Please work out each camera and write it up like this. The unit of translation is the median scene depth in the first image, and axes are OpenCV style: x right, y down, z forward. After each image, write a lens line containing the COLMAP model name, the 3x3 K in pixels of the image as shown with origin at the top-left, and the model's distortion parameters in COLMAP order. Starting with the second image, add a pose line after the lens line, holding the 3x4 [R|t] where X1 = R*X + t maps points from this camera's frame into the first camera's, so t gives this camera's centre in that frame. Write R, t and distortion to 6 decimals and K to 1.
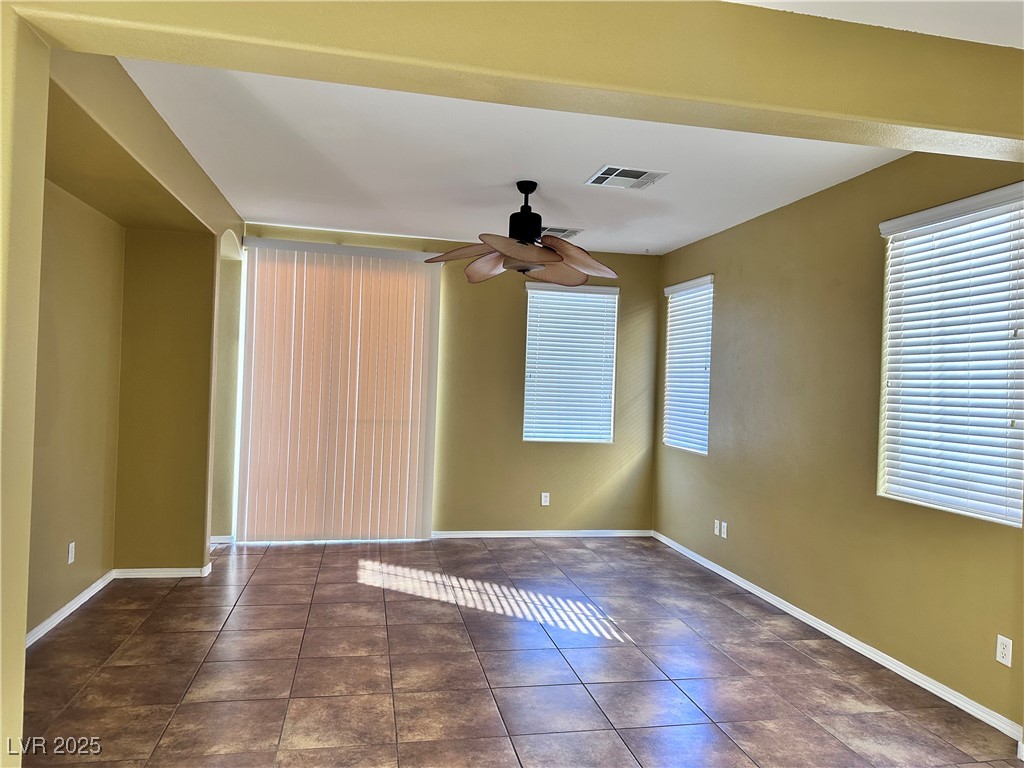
lens RADIAL K [[703.1, 0, 513.1], [0, 703.1, 377.4], [0, 0, 1]] dist [0.117630, -0.193126]
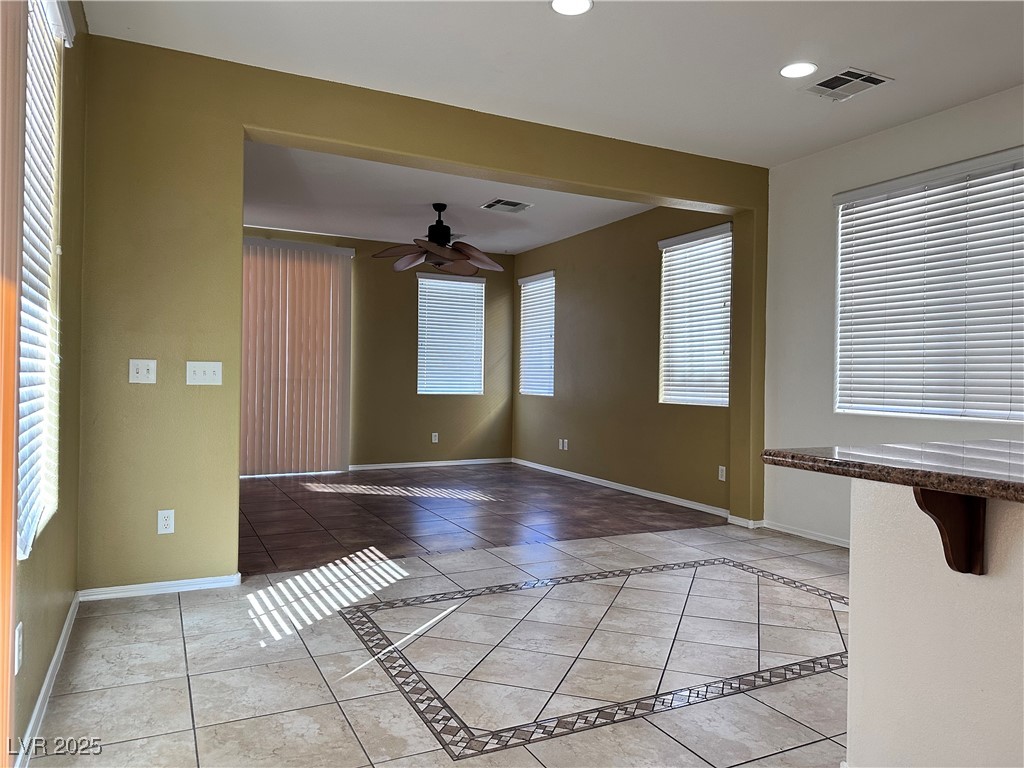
lens RADIAL K [[703.1, 0, 513.1], [0, 703.1, 377.4], [0, 0, 1]] dist [0.117630, -0.193126]
pose [[0.966613, -0.020808, 0.255395, -0.176775], [0.017906, 0.999746, 0.013684, 0.053234], [-0.255615, -0.008654, 0.966740, -0.373885]]
